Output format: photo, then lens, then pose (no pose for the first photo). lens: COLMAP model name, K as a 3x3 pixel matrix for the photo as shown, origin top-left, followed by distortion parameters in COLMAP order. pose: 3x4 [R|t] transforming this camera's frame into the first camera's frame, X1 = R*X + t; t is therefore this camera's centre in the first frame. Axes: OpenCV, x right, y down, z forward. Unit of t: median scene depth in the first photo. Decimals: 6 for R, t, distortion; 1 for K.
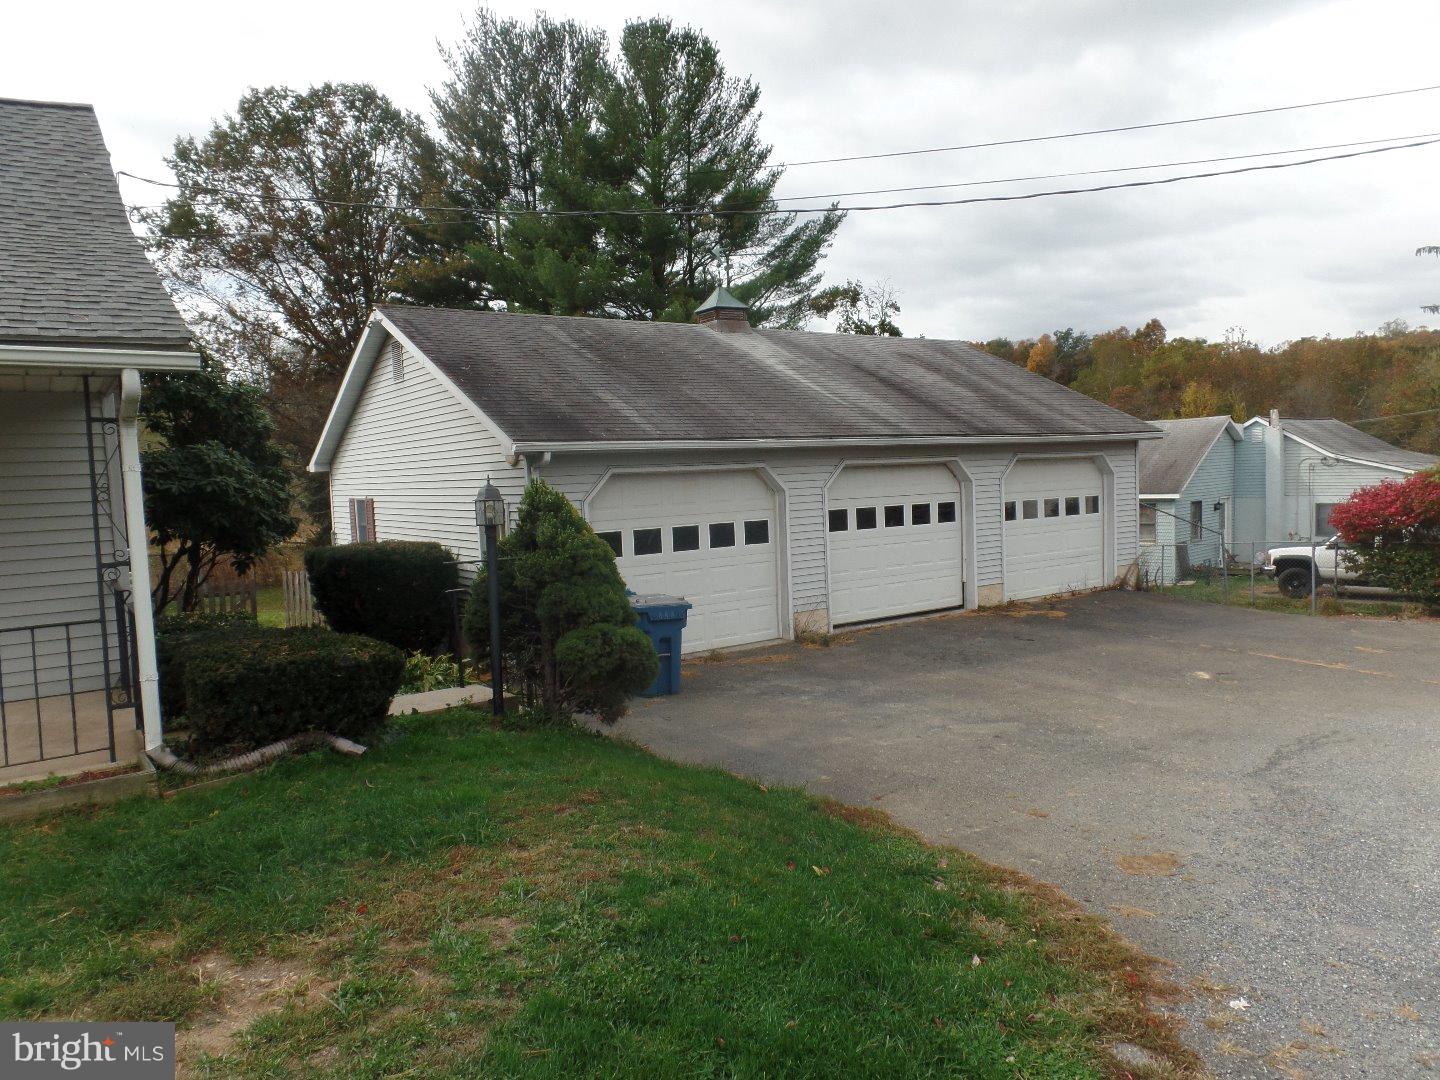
lens RADIAL K [[989.5, 0, 717.3], [0, 989.5, 546.1], [0, 0, 1]] dist [0.013324, 0.005484]
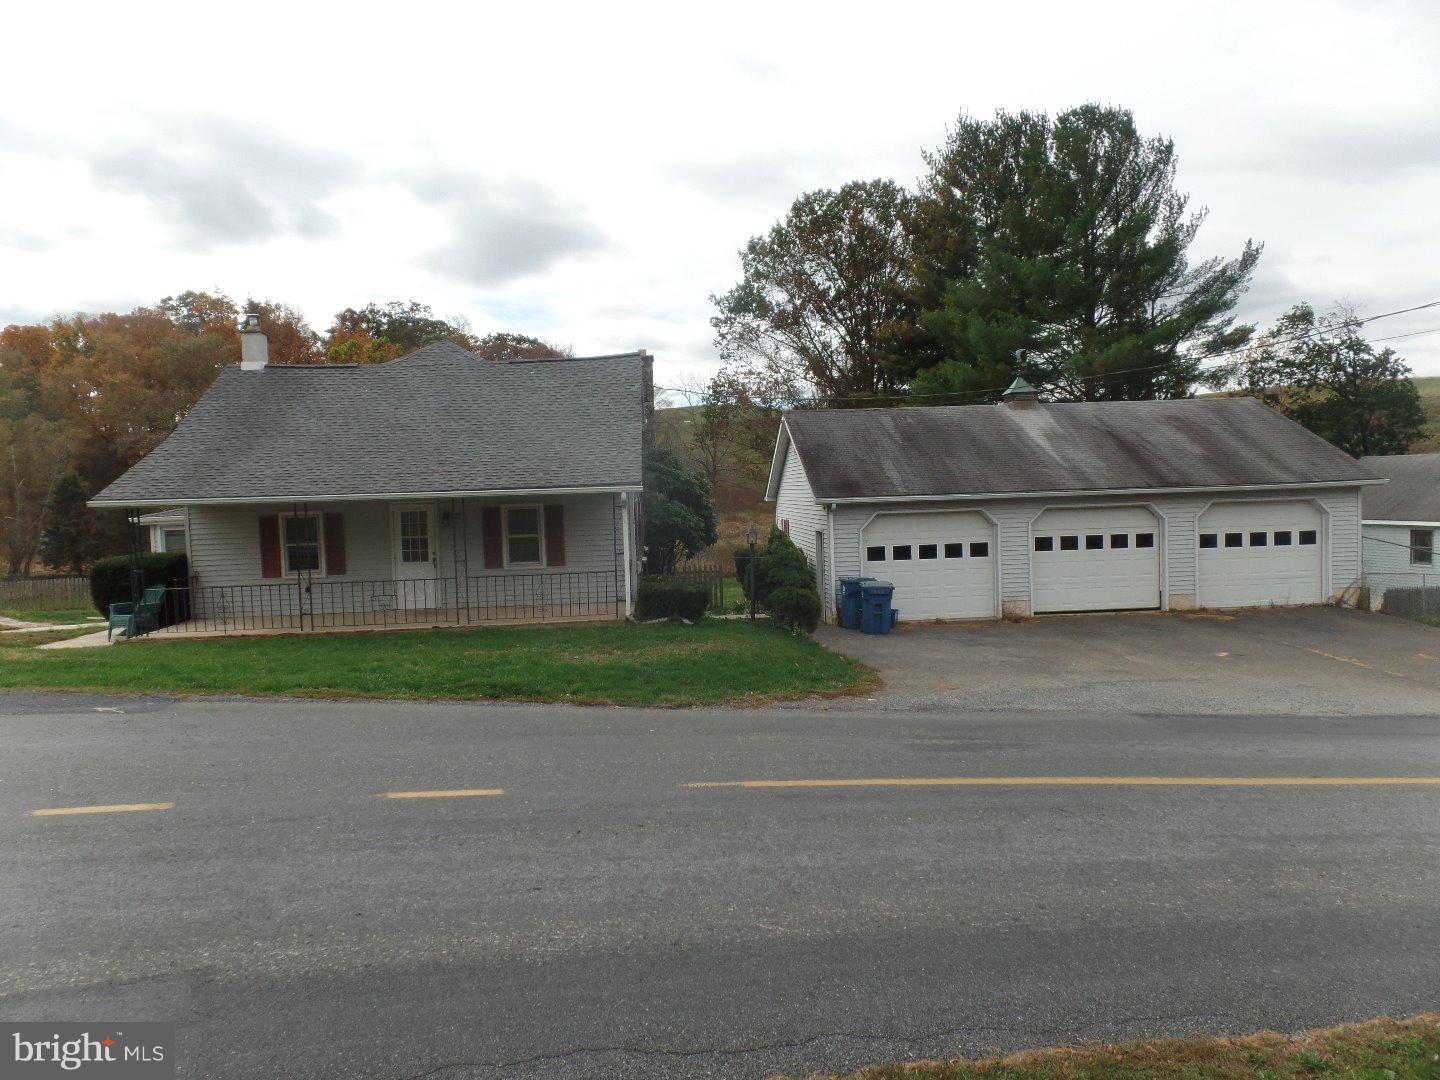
lens RADIAL K [[989.5, 0, 717.3], [0, 989.5, 546.1], [0, 0, 1]] dist [0.013324, 0.005484]
pose [[0.852629, 0.038307, -0.521110, 0.443215], [-0.038806, 0.999197, 0.009958, -0.016418], [0.521073, 0.011732, 0.853431, -0.517090]]
